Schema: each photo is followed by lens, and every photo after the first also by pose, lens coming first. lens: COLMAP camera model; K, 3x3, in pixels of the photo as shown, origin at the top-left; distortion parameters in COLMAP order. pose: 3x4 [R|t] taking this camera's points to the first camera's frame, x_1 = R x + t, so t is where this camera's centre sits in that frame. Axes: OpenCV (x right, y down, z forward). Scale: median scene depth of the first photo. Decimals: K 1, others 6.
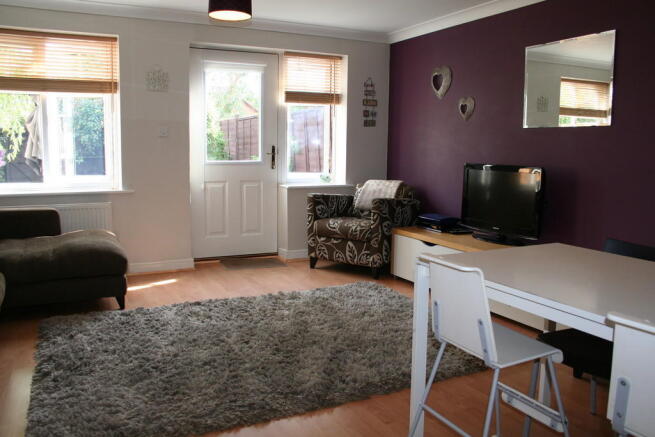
lens RADIAL K [[547.0, 0, 330.2], [0, 547.0, 216.0], [0, 0, 1]] dist [-0.064194, 0.009852]
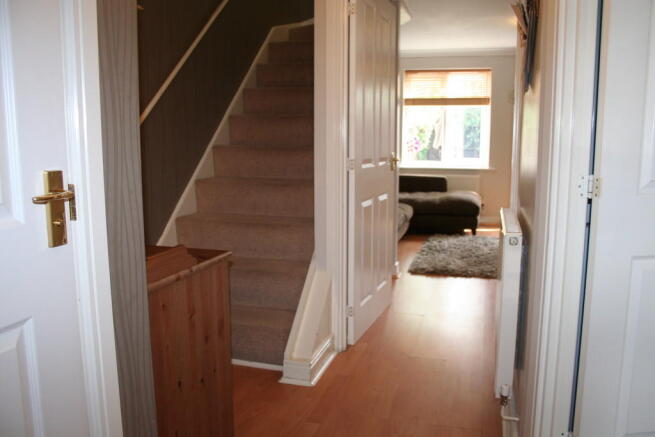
lens RADIAL K [[547.0, 0, 330.2], [0, 547.0, 216.0], [0, 0, 1]] dist [-0.064194, 0.009852]
pose [[0.738450, 0.091067, -0.668131, 0.305272], [-0.080760, 0.995651, 0.046449, 0.048486], [0.669455, 0.019658, 0.742593, -0.409167]]
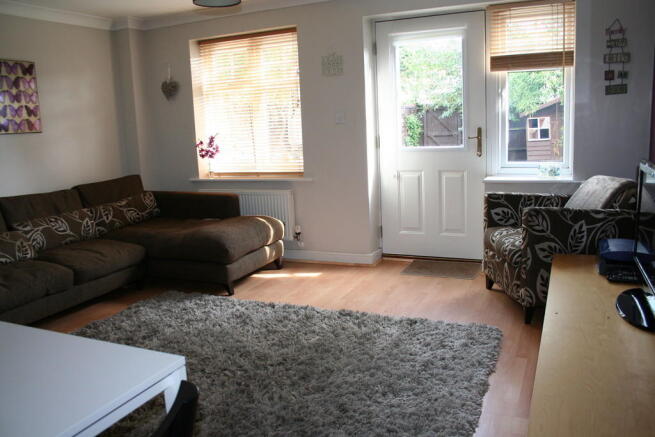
lens RADIAL K [[547.0, 0, 330.2], [0, 547.0, 216.0], [0, 0, 1]] dist [-0.064194, 0.009852]
pose [[0.642606, 0.093092, -0.760521, 0.400078], [-0.051172, 0.995590, 0.078628, -0.055696], [0.764486, -0.011610, 0.644536, 0.348619]]
